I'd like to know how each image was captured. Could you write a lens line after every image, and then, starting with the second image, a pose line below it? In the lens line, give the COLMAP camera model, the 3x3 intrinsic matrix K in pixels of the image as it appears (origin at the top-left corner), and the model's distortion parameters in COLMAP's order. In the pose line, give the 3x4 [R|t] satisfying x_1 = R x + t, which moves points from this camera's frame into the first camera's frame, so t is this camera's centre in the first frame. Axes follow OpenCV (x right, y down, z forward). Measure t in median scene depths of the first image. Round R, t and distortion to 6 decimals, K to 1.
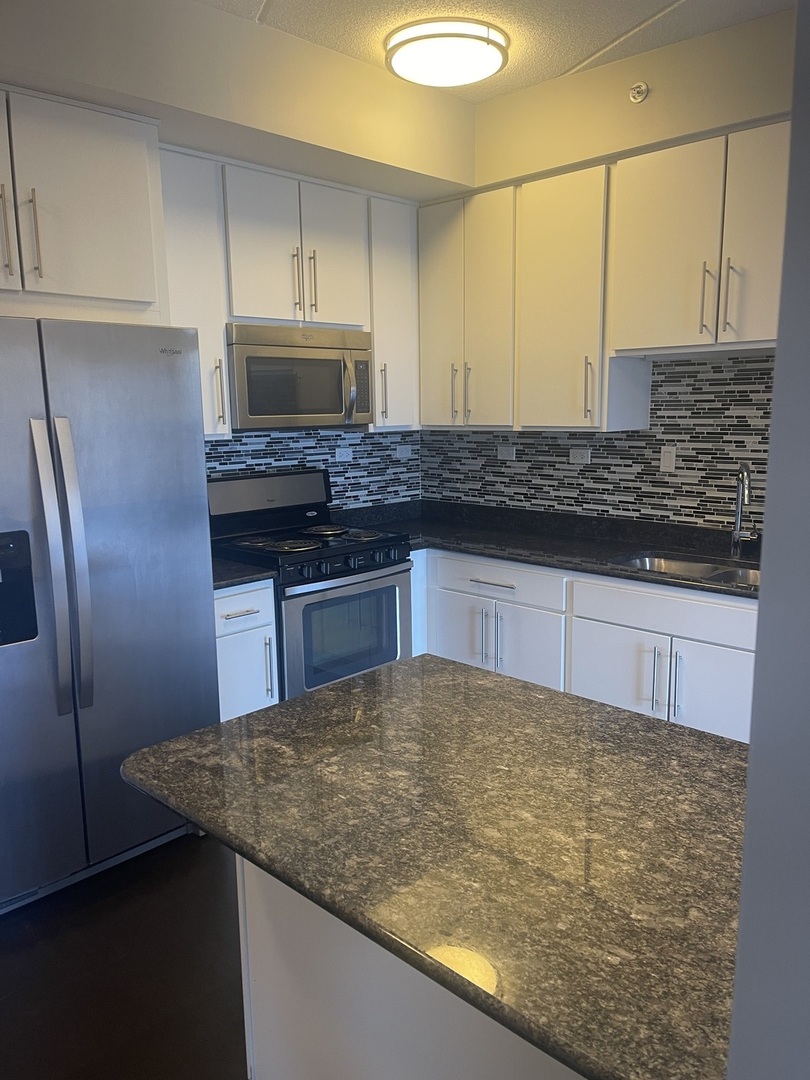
lens RADIAL K [[807.9, 0, 405.8], [0, 807.9, 545.7], [0, 0, 1]] dist [0.042342, -0.035000]
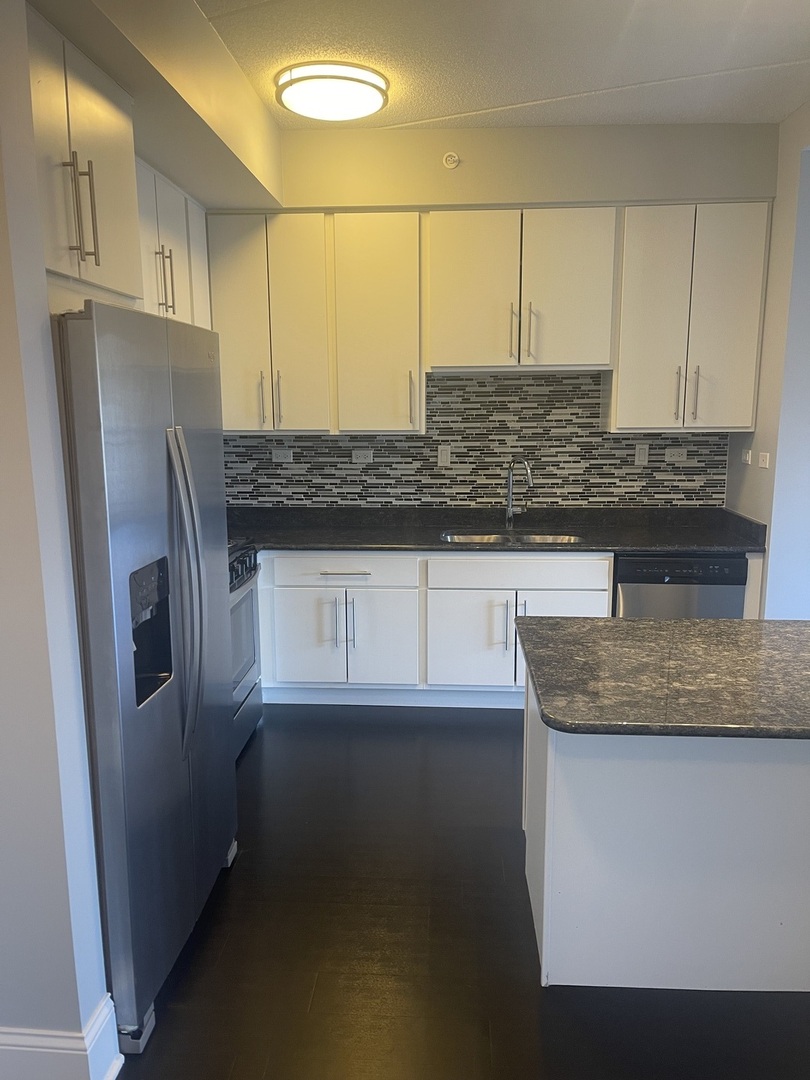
lens RADIAL K [[807.9, 0, 400.6], [0, 807.9, 547.9], [0, 0, 1]] dist [0.042342, -0.035000]
pose [[0.762248, -0.107101, 0.638362, -0.541667], [0.107882, 0.993443, 0.037856, -0.021419], [-0.638231, 0.040012, 0.768804, 0.104020]]
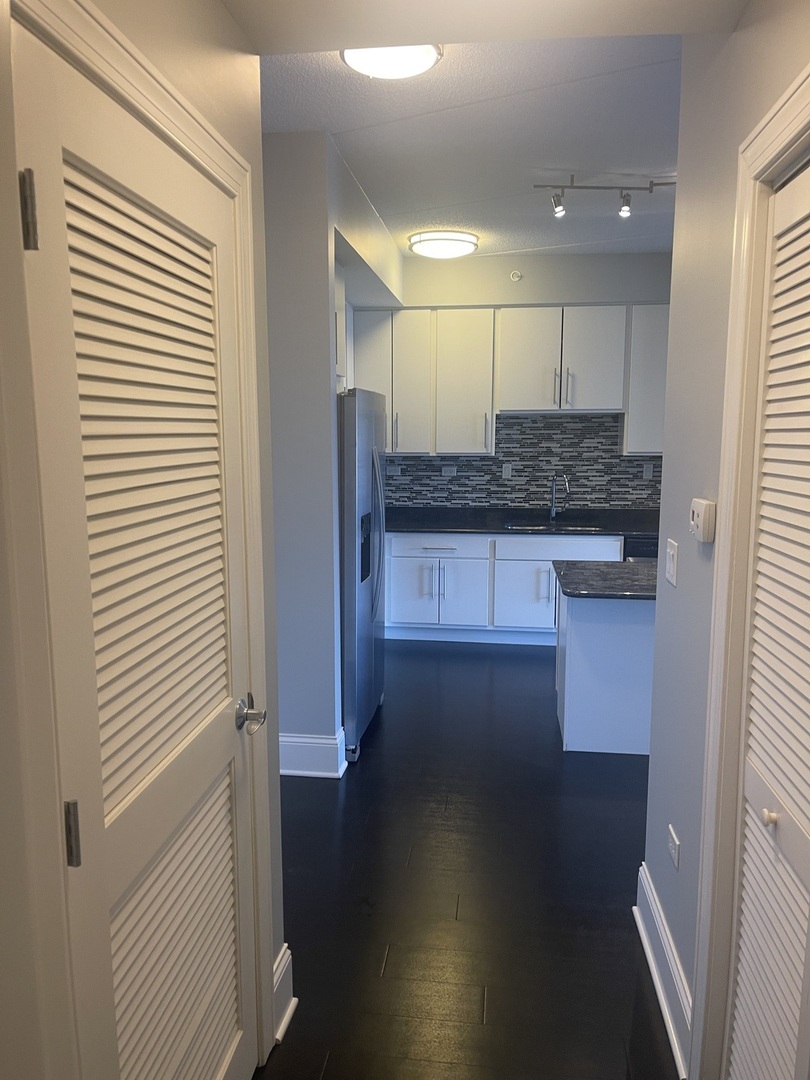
lens RADIAL K [[807.9, 0, 385.4], [0, 807.9, 552.2], [0, 0, 1]] dist [0.042342, -0.035000]
pose [[0.811949, -0.074459, 0.578960, -0.944867], [0.091879, 0.995770, -0.000789, 0.046945], [-0.576452, 0.053835, 0.815356, -0.278085]]
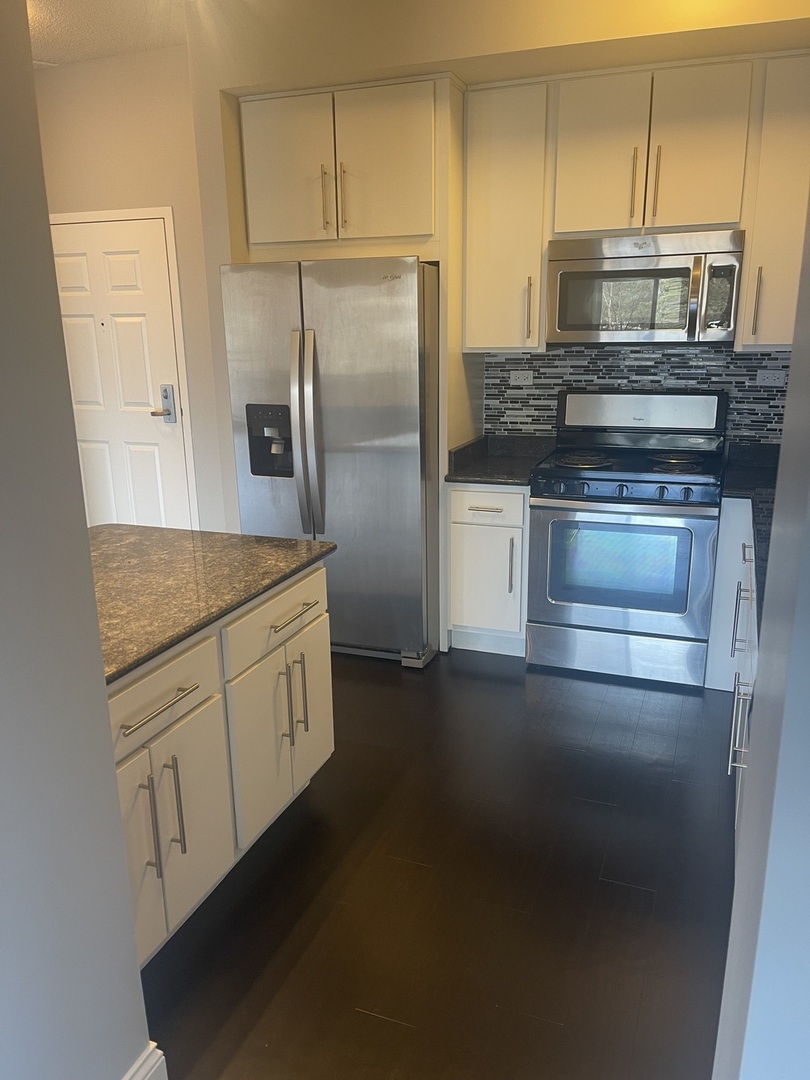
lens RADIAL K [[807.9, 0, 416.7], [0, 807.9, 555.9], [0, 0, 1]] dist [0.042342, -0.035000]
pose [[0.403829, 0.257970, -0.877709, 0.674698], [-0.152528, 0.964976, 0.213442, -0.070141], [0.902030, 0.047681, 0.429033, 0.374733]]
